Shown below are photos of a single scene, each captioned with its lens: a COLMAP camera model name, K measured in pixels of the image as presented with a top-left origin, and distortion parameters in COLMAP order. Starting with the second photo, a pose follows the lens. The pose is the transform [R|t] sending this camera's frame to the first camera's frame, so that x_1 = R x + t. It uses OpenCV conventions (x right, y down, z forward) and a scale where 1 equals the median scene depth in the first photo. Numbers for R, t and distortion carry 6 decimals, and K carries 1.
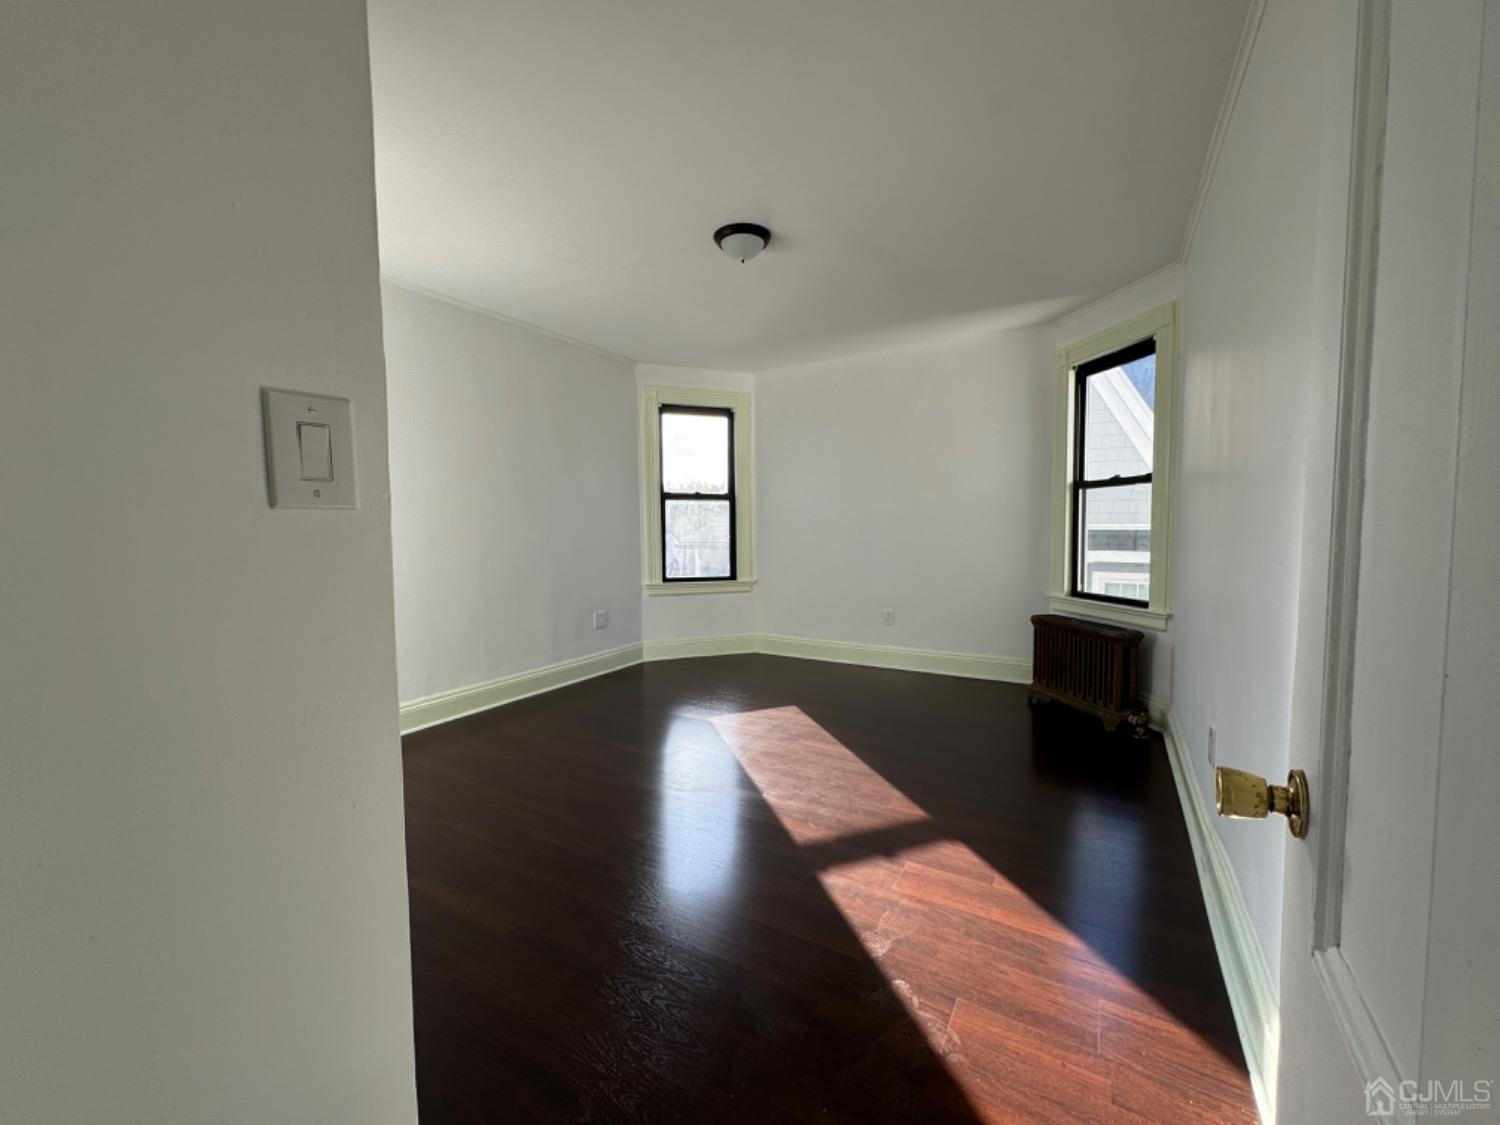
lens RADIAL K [[602.0, 0, 759.8], [0, 602.0, 564.7], [0, 0, 1]] dist [-0.003845, -0.000573]
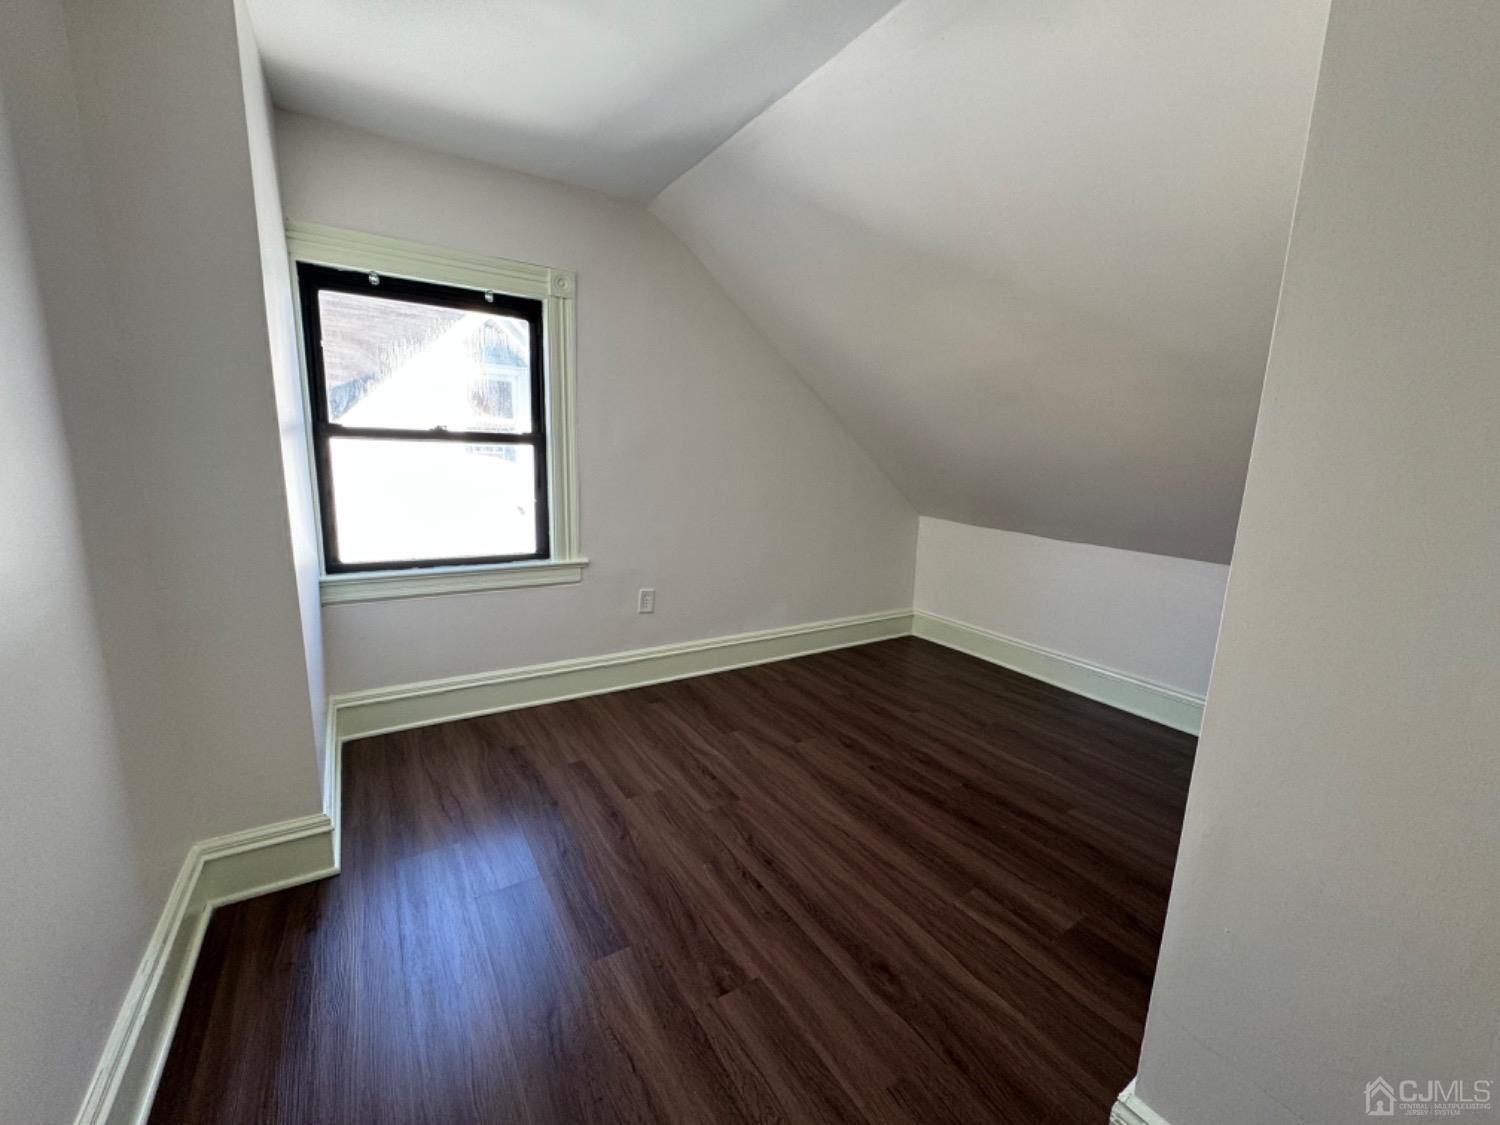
lens RADIAL K [[602.0, 0, 753.7], [0, 602.0, 562.6], [0, 0, 1]] dist [-0.003845, -0.000573]
pose [[0.897835, 0.082980, -0.432442, 0.683674], [-0.052993, 0.995307, 0.080964, -0.057582], [0.437131, -0.049776, 0.898019, 0.687547]]
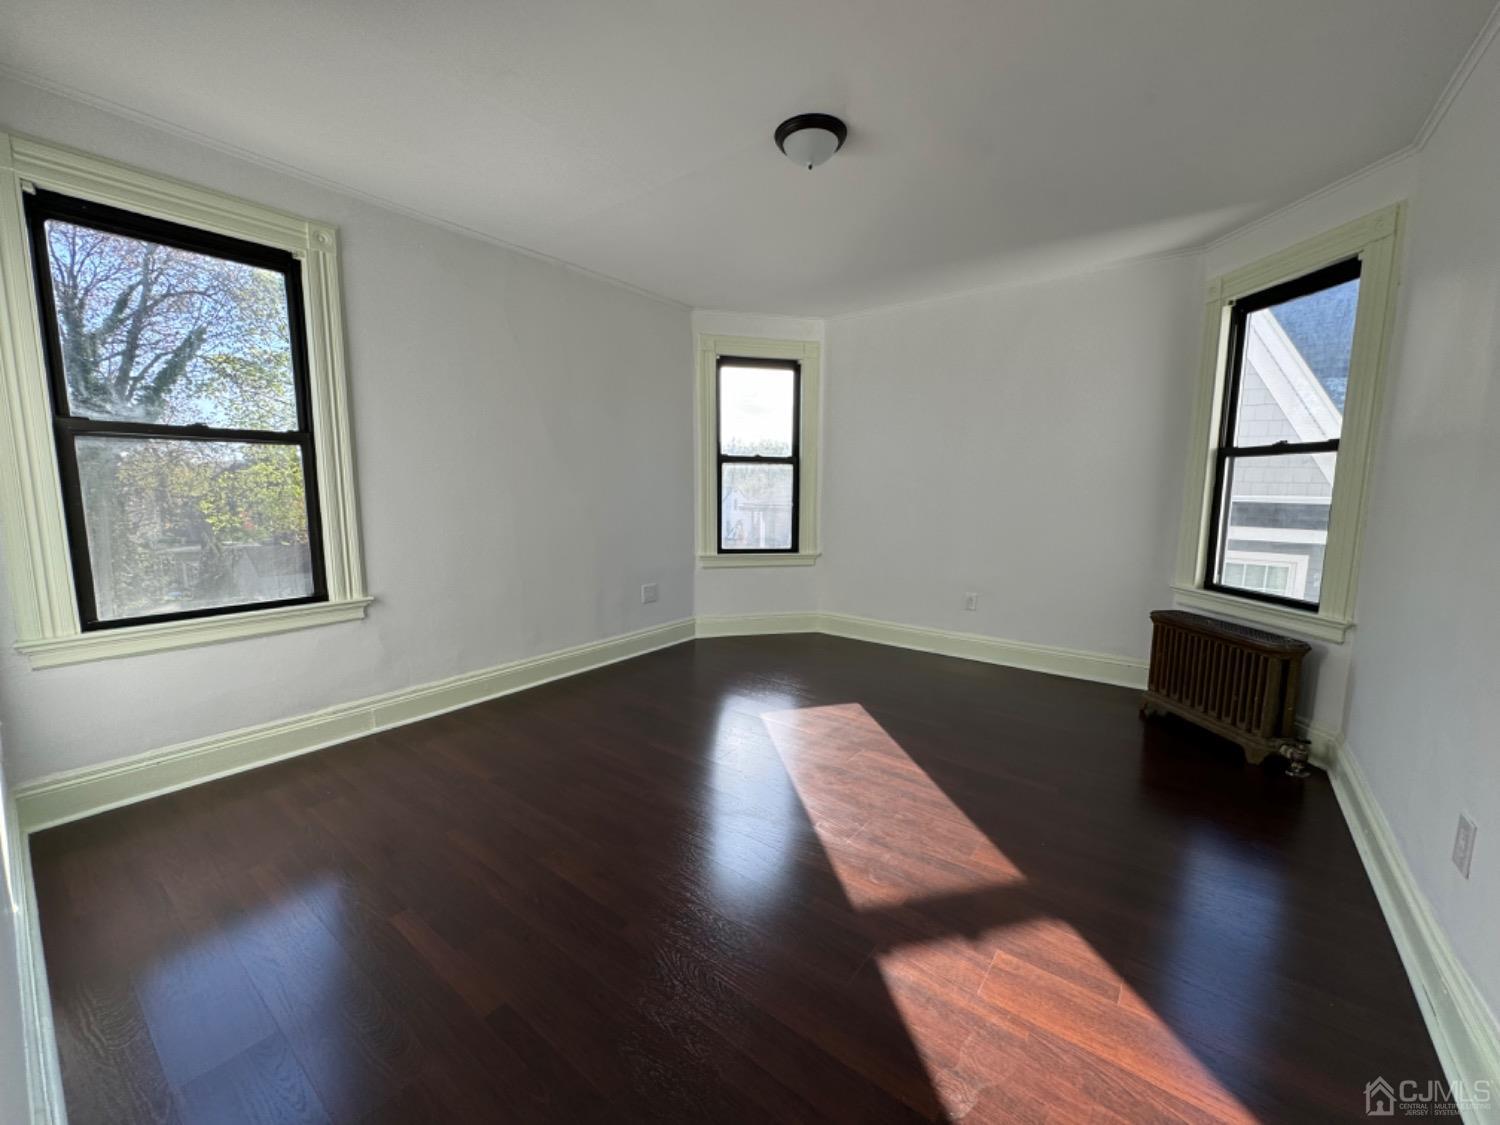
lens RADIAL K [[602.0, 0, 755.5], [0, 602.0, 562.0], [0, 0, 1]] dist [-0.003845, -0.000573]
pose [[0.992374, 0.031160, -0.119264, 0.007882], [-0.023567, 0.997636, 0.064557, -0.024781], [0.120993, -0.061254, 0.990762, 0.127185]]
